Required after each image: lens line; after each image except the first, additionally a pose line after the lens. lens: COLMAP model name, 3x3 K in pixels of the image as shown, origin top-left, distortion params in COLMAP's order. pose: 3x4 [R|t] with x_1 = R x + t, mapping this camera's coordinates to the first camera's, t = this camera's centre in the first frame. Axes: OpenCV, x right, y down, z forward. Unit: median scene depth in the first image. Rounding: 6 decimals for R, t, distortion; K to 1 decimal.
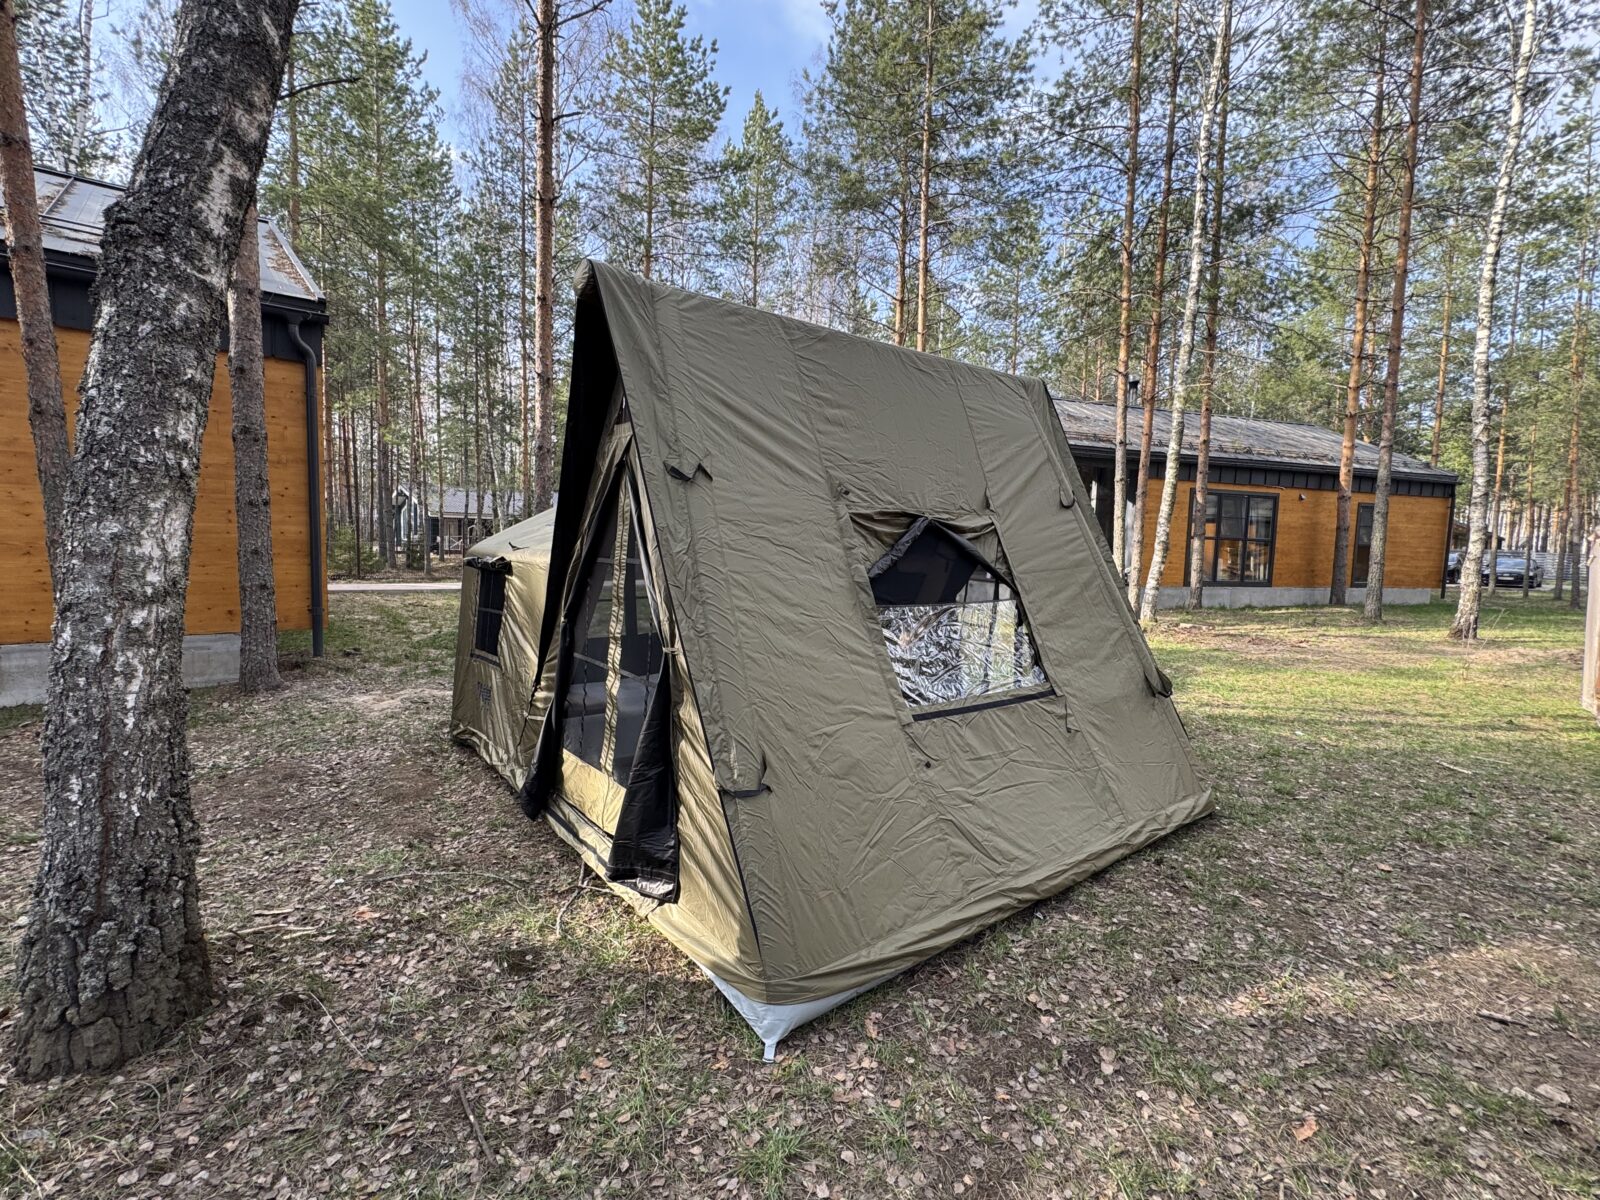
lens RADIAL K [[724.1, 0, 805.8], [0, 724.1, 605.6], [0, 0, 1]] dist [0.001169, -0.001170]
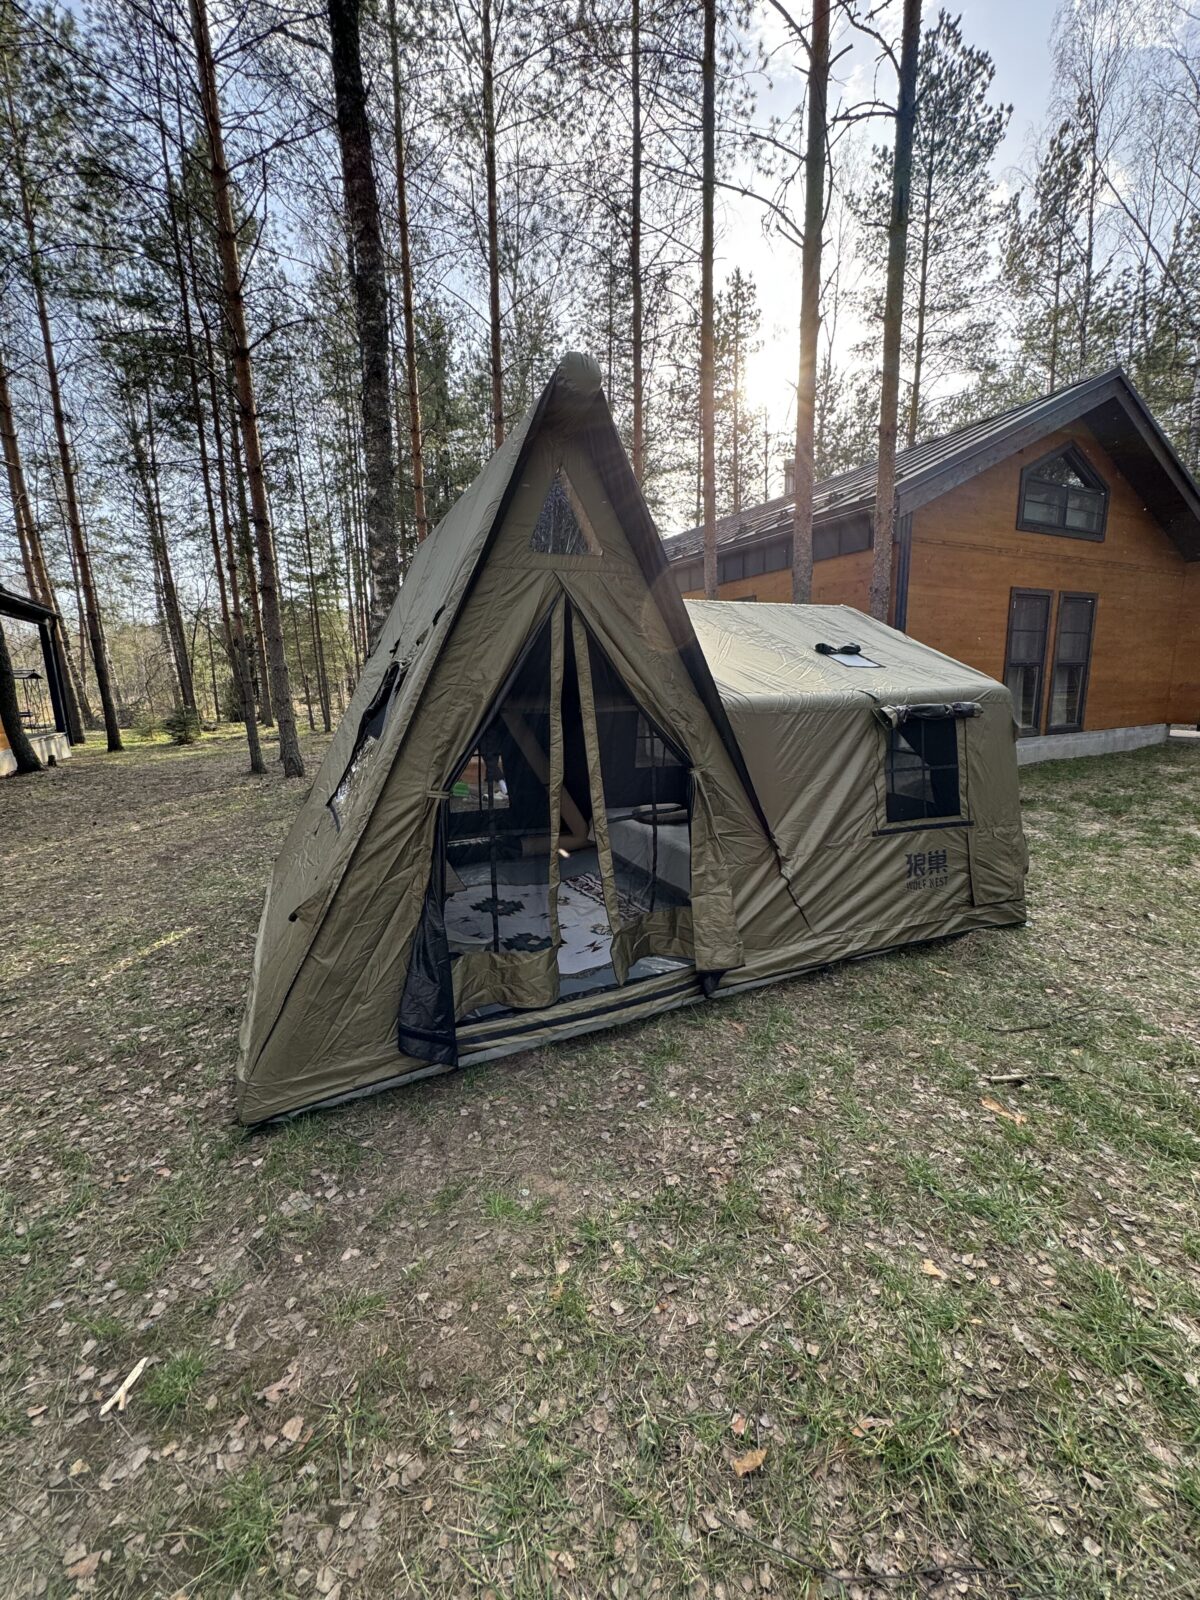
lens RADIAL K [[635.9, 0, 600.7], [0, 635.9, 800.0], [0, 0, 1]] dist [-0.002851, -0.000216]
pose [[-0.241573, 0.156408, -0.957695, 1.666982], [-0.071723, 0.981347, 0.178363, -0.171996], [0.967728, 0.111777, -0.225849, 2.403611]]
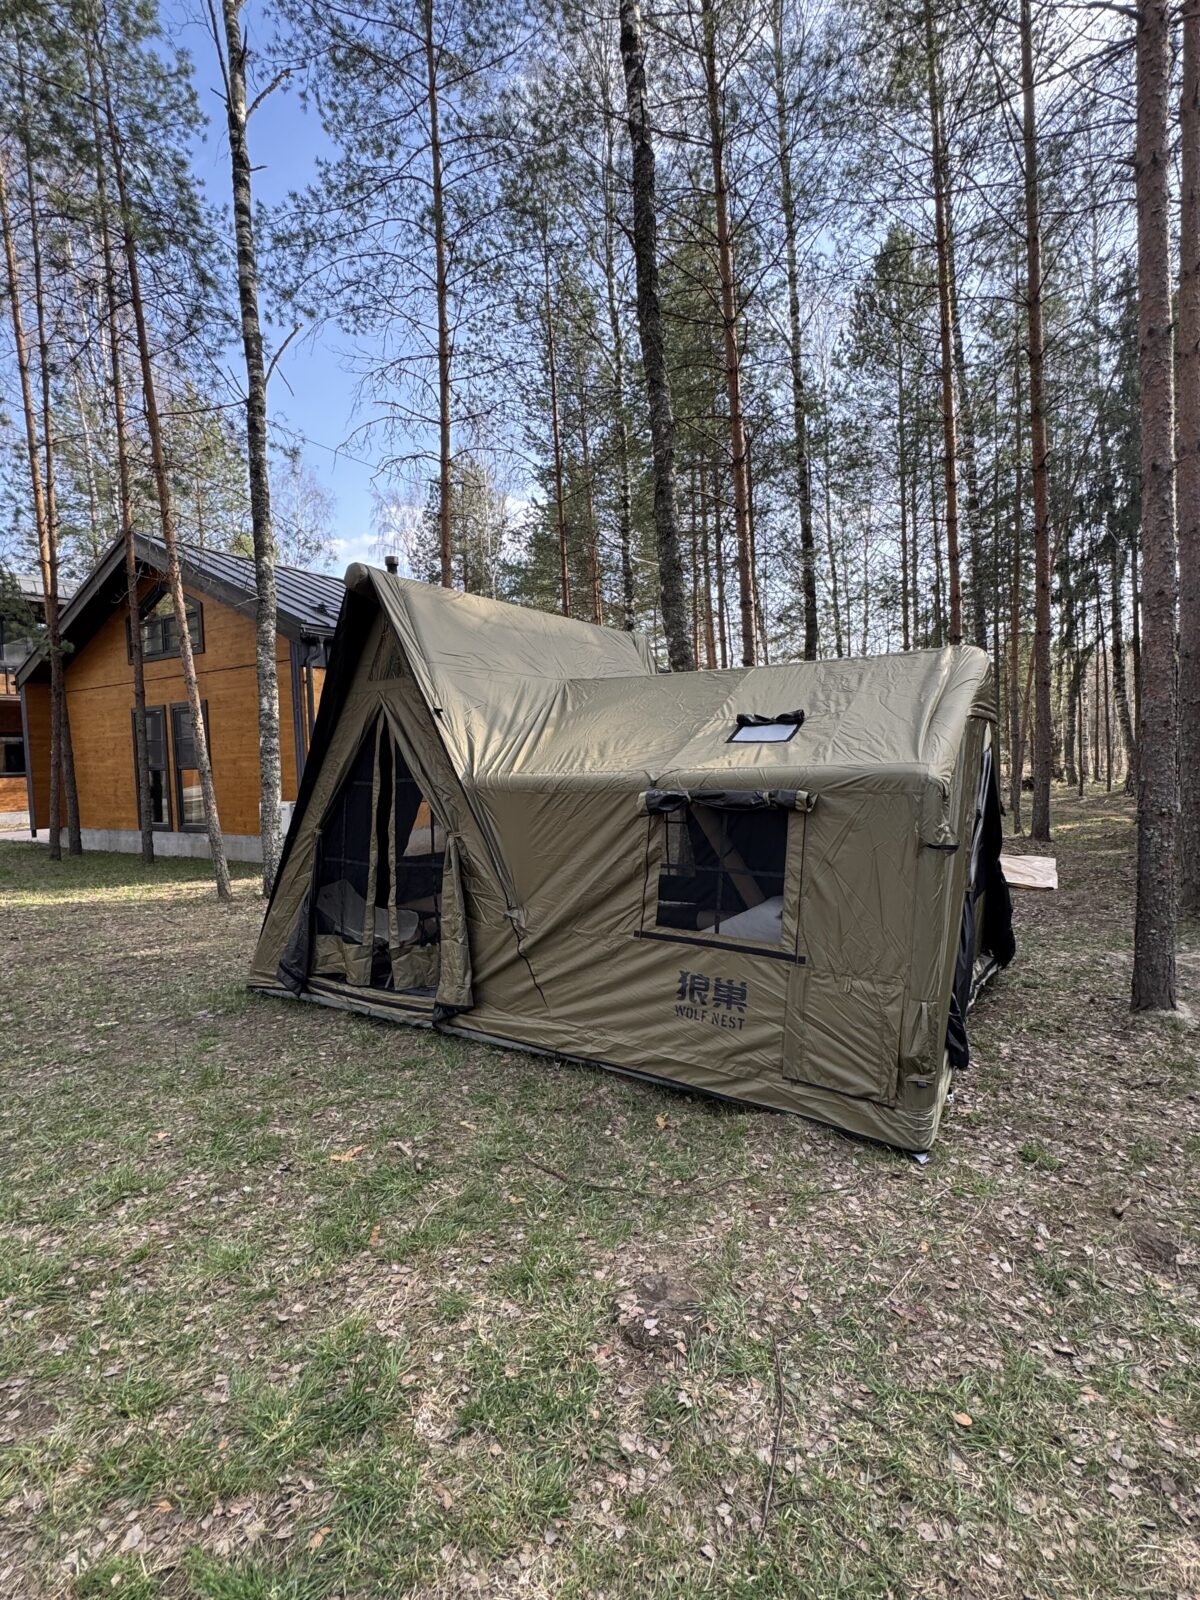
lens RADIAL K [[763.5, 0, 600.0], [0, 763.5, 800.0], [0, 0, 1]] dist [-0.000424, -0.000980]
pose [[-0.947491, 0.018517, -0.319247, 0.709462], [-0.025525, 0.990757, 0.133223, -0.346740], [0.318763, 0.134376, -0.938261, 4.037343]]
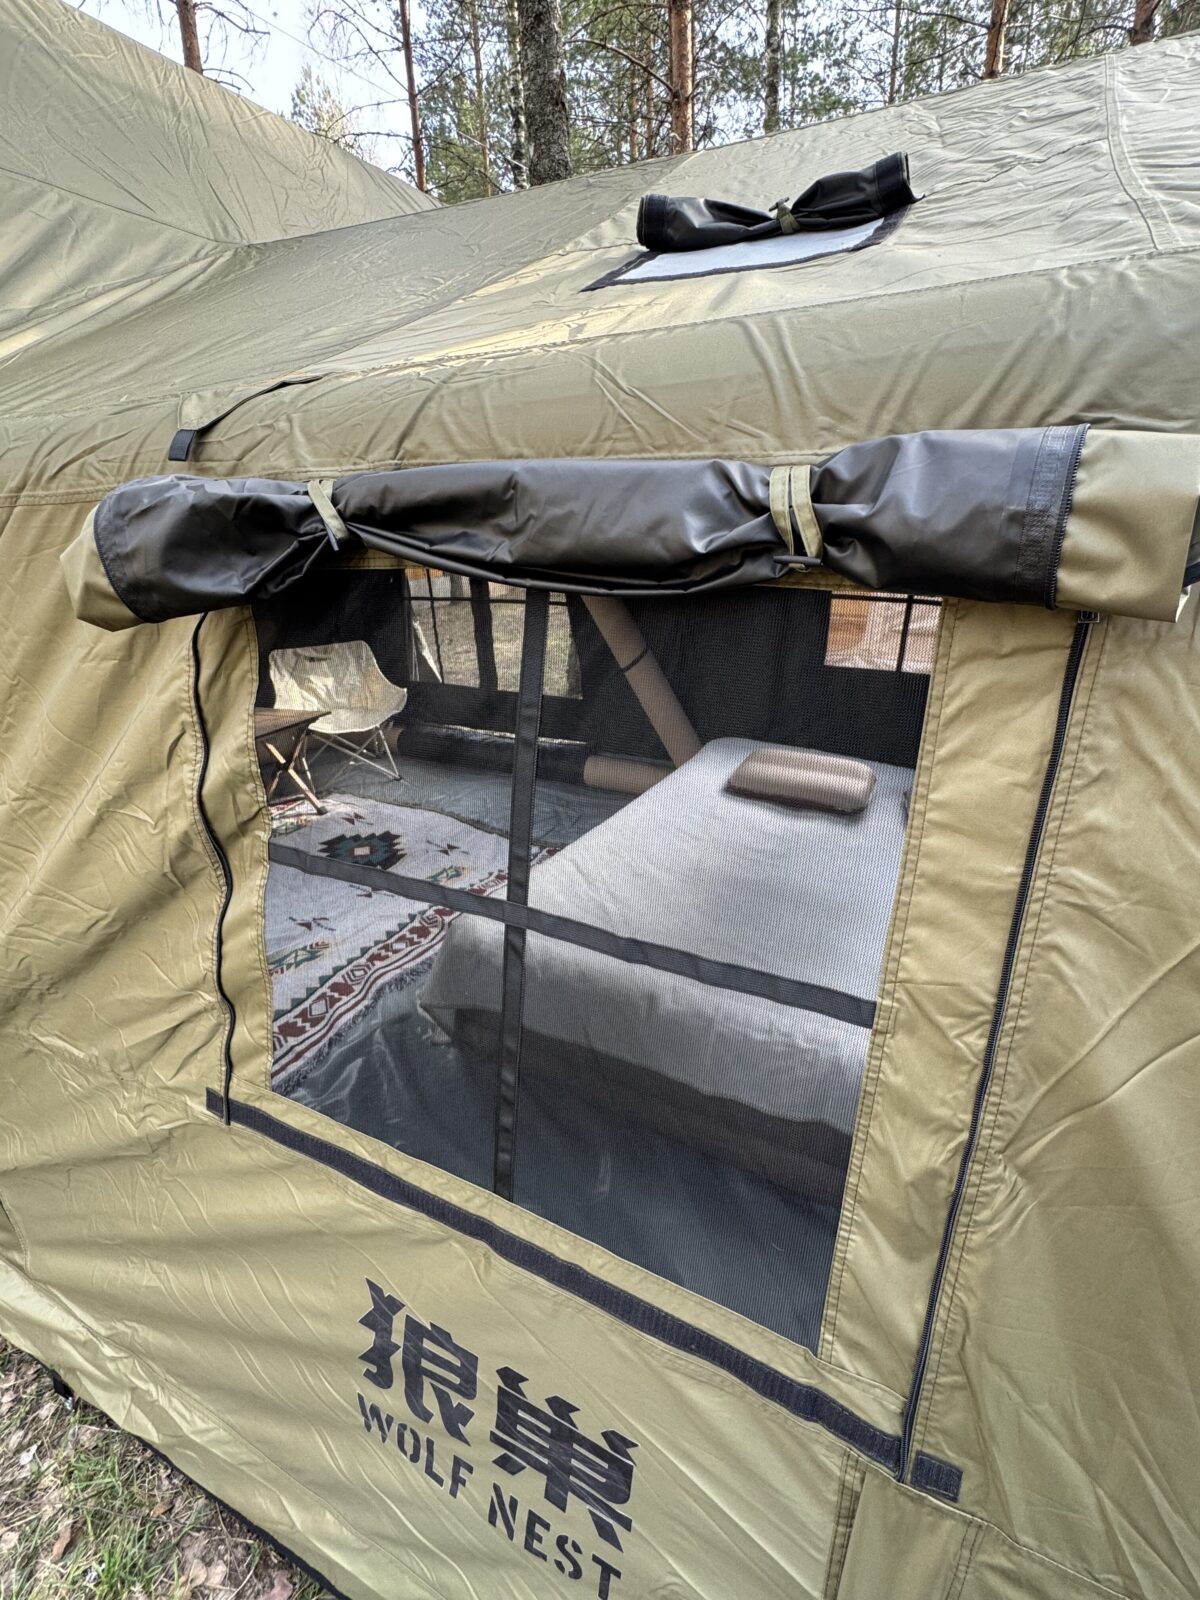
lens RADIAL K [[762.8, 0, 596.5], [0, 762.8, 797.5], [0, 0, 1]] dist [-0.001186, -0.000622]
pose [[-0.913419, 0.130031, -0.385690, 0.118661], [-0.043723, 0.910765, 0.410603, -0.186224], [0.404665, 0.391916, -0.826225, 3.012078]]
